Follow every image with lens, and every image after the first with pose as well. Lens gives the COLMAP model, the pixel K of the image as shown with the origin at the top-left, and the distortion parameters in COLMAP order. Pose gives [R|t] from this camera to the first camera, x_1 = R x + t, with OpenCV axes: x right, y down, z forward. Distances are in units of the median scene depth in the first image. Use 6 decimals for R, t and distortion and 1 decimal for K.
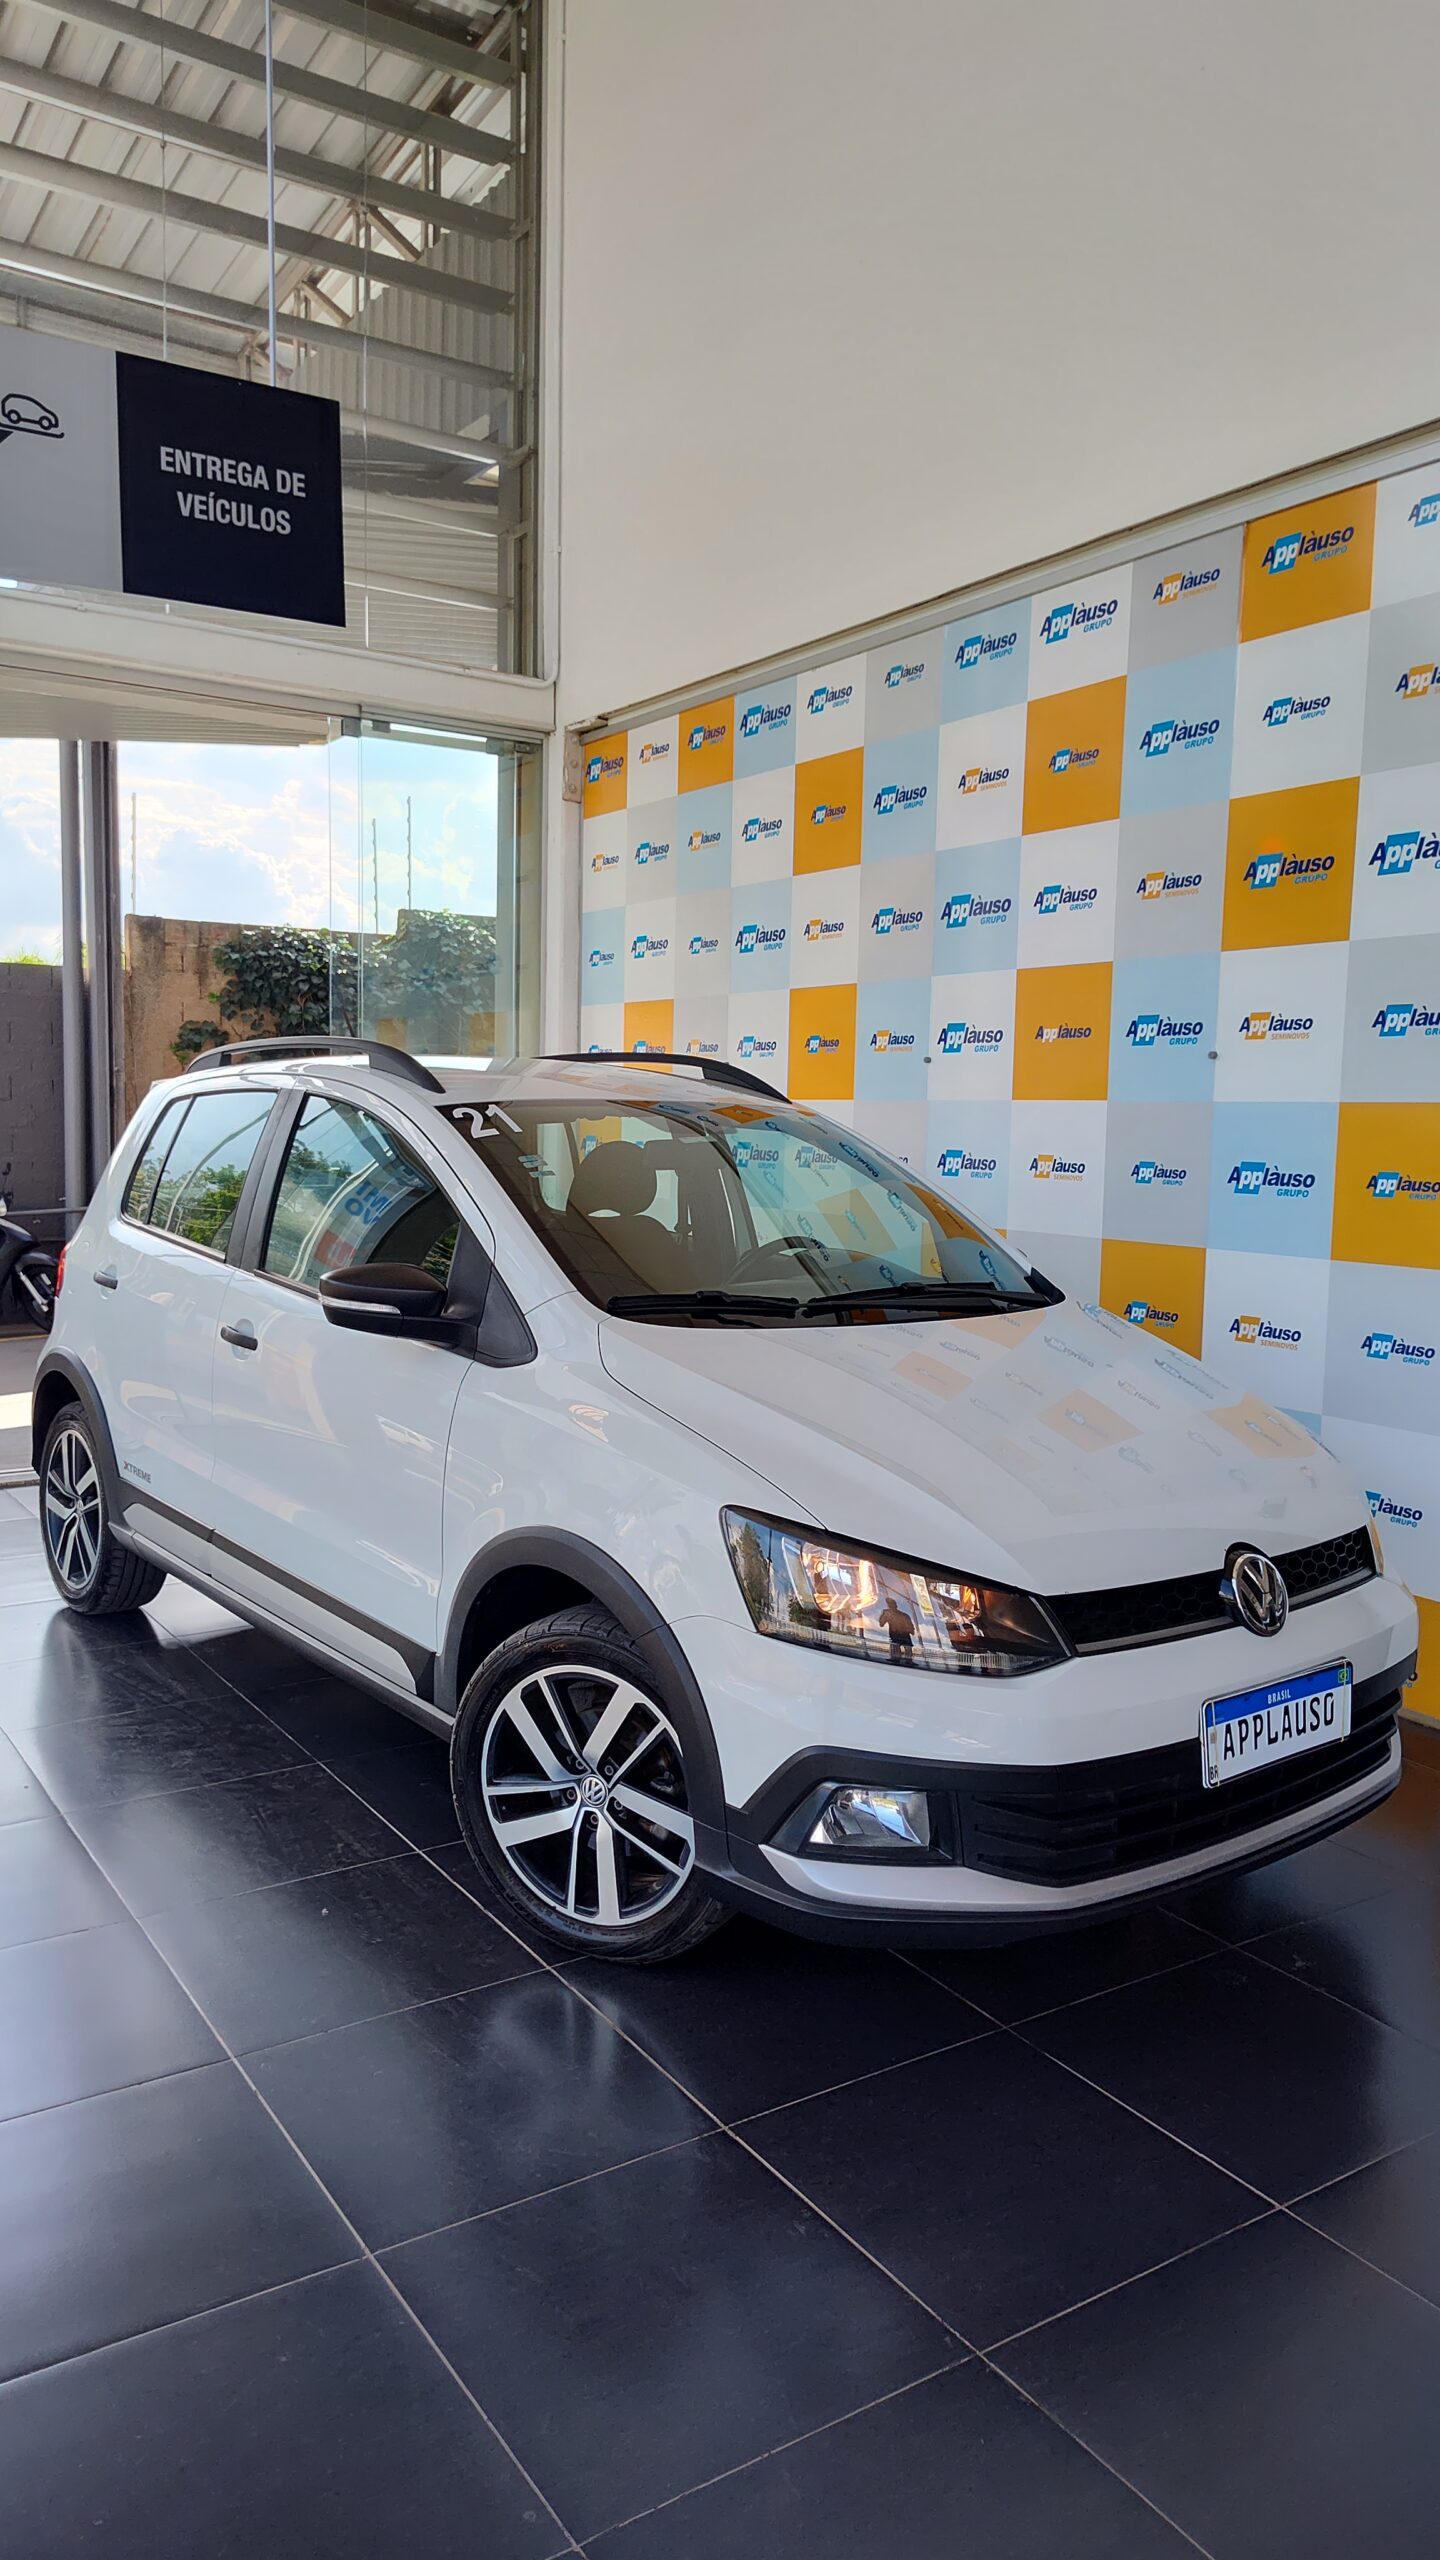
lens RADIAL K [[1764.5, 0, 716.4], [0, 1764.5, 1316.1], [0, 0, 1]] dist [0.075333, -0.147430]
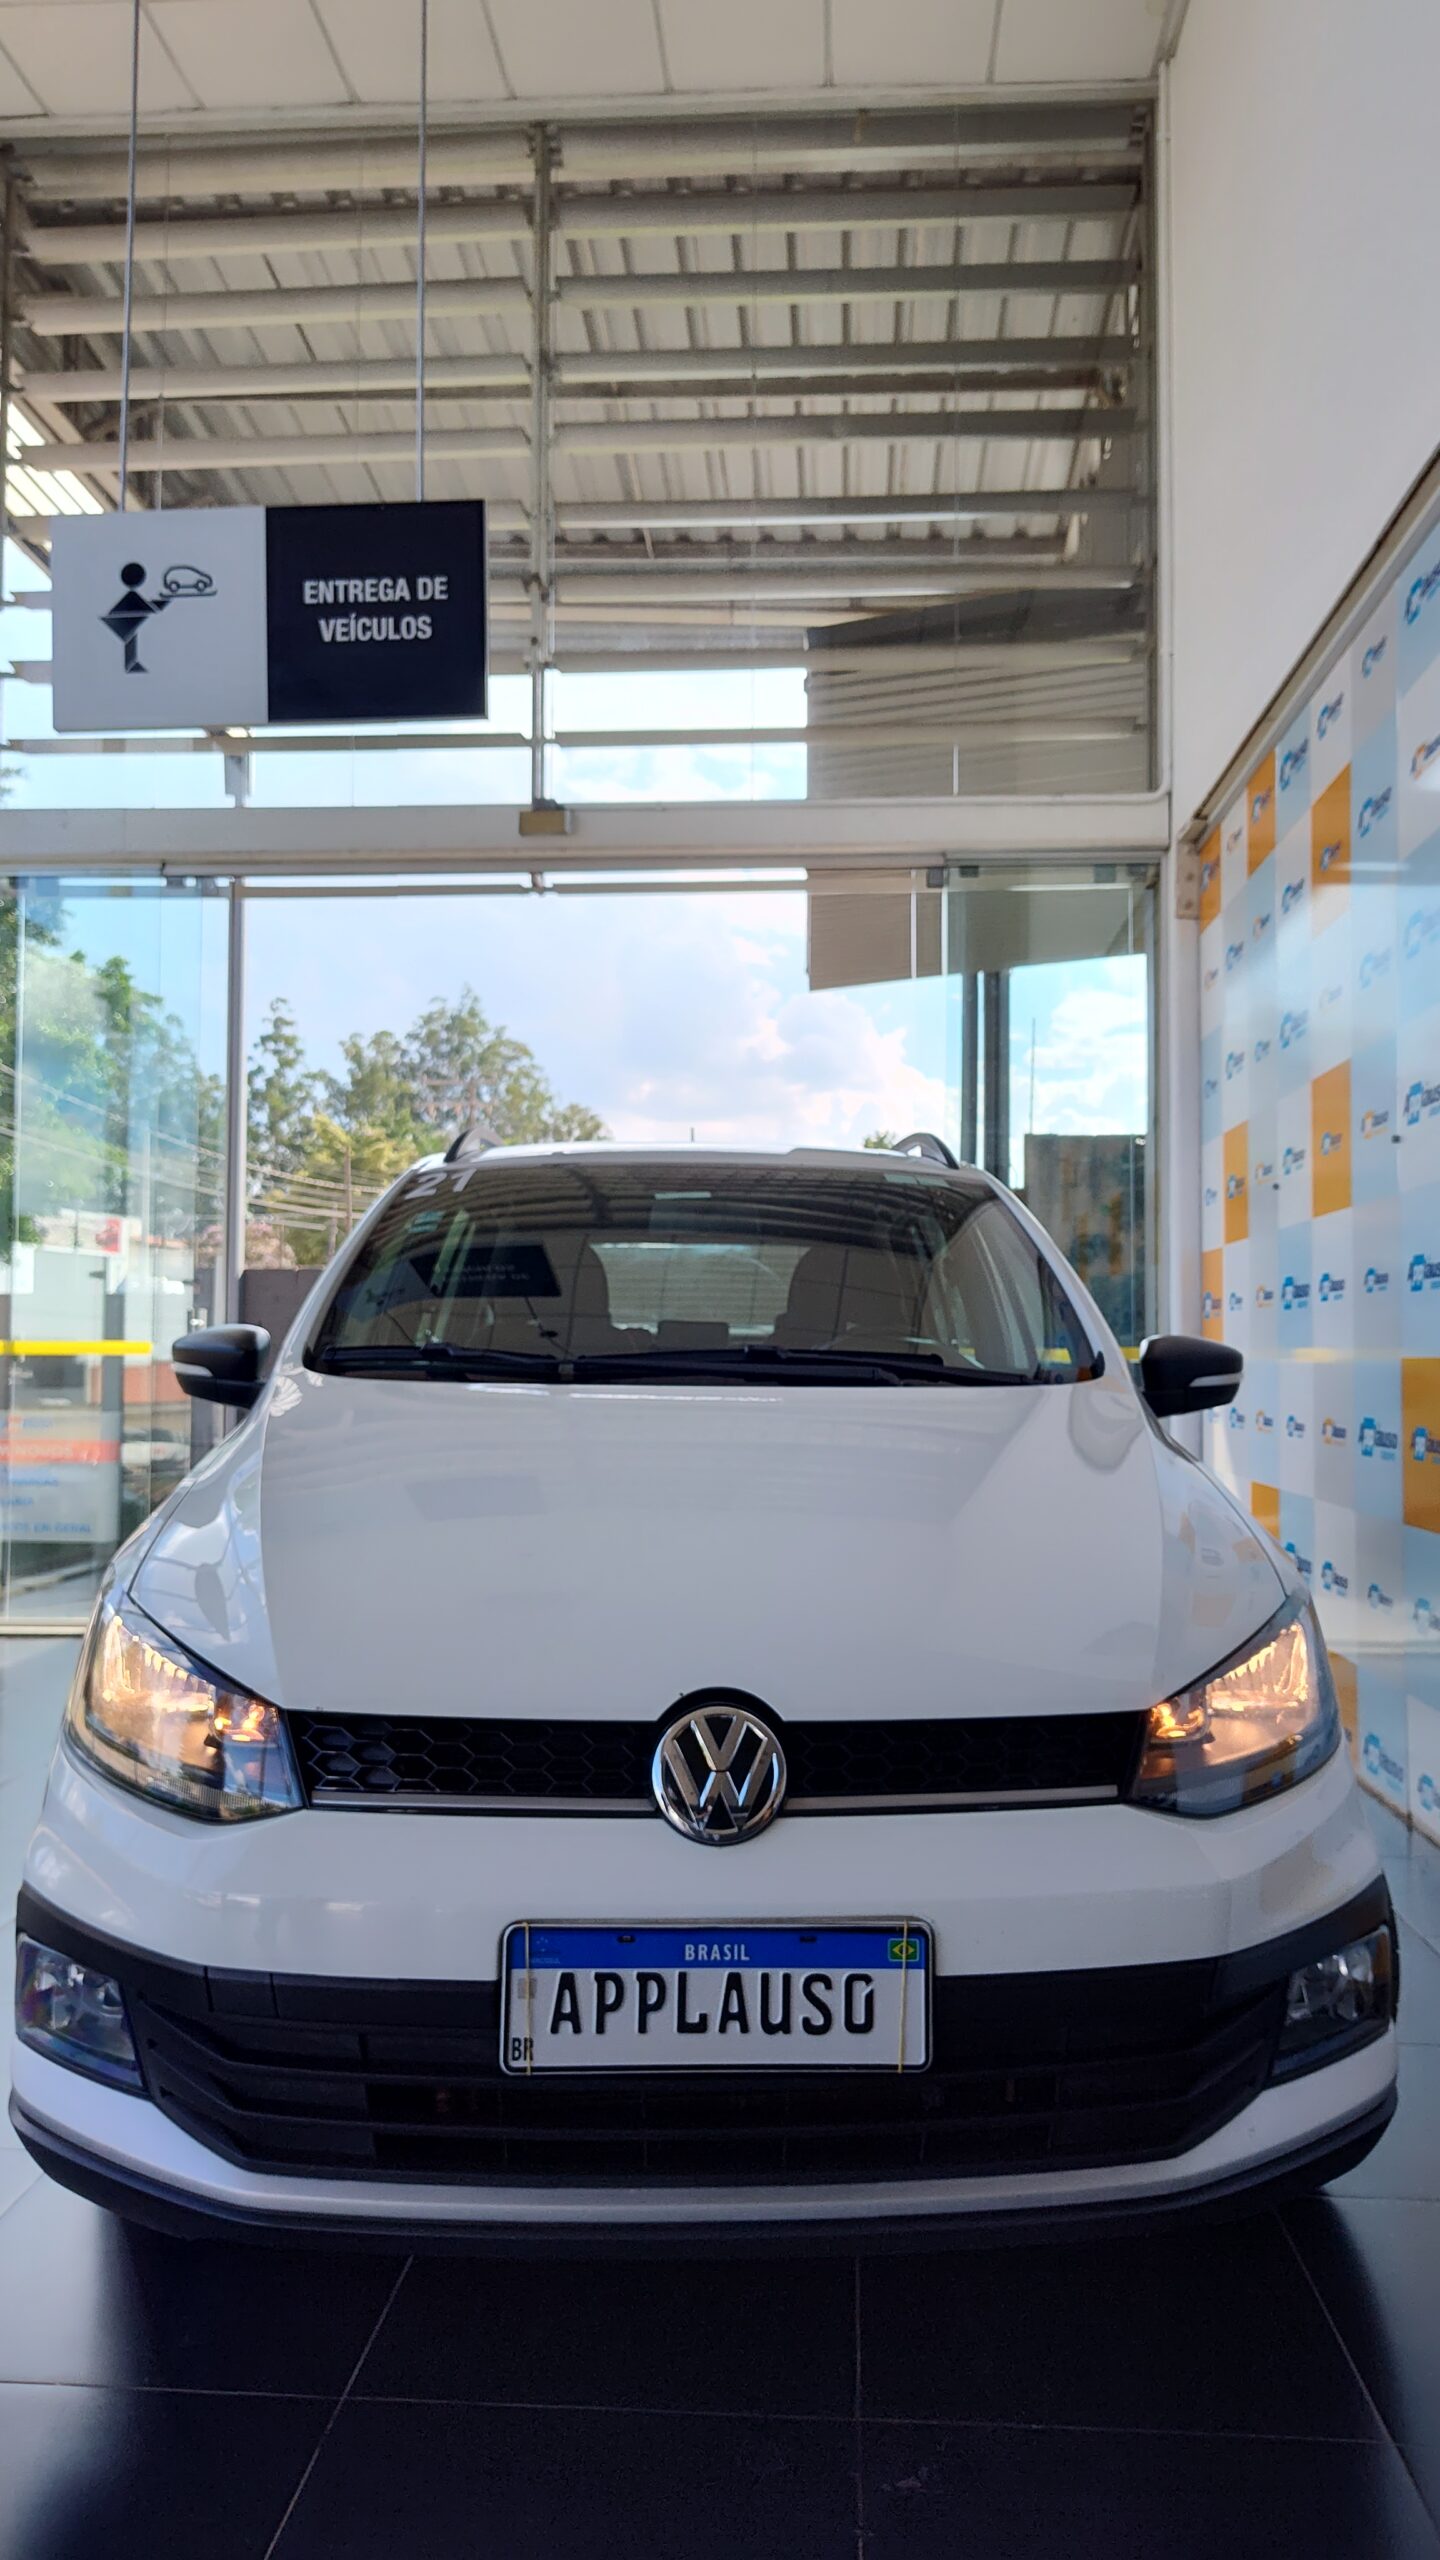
lens RADIAL K [[1764.5, 0, 716.4], [0, 1764.5, 1316.1], [0, 0, 1]] dist [0.075333, -0.147430]
pose [[0.800654, -0.029075, -0.598420, 0.490215], [-0.057262, 0.990536, -0.124740, 0.056338], [0.596384, 0.134140, 0.791412, 0.365489]]
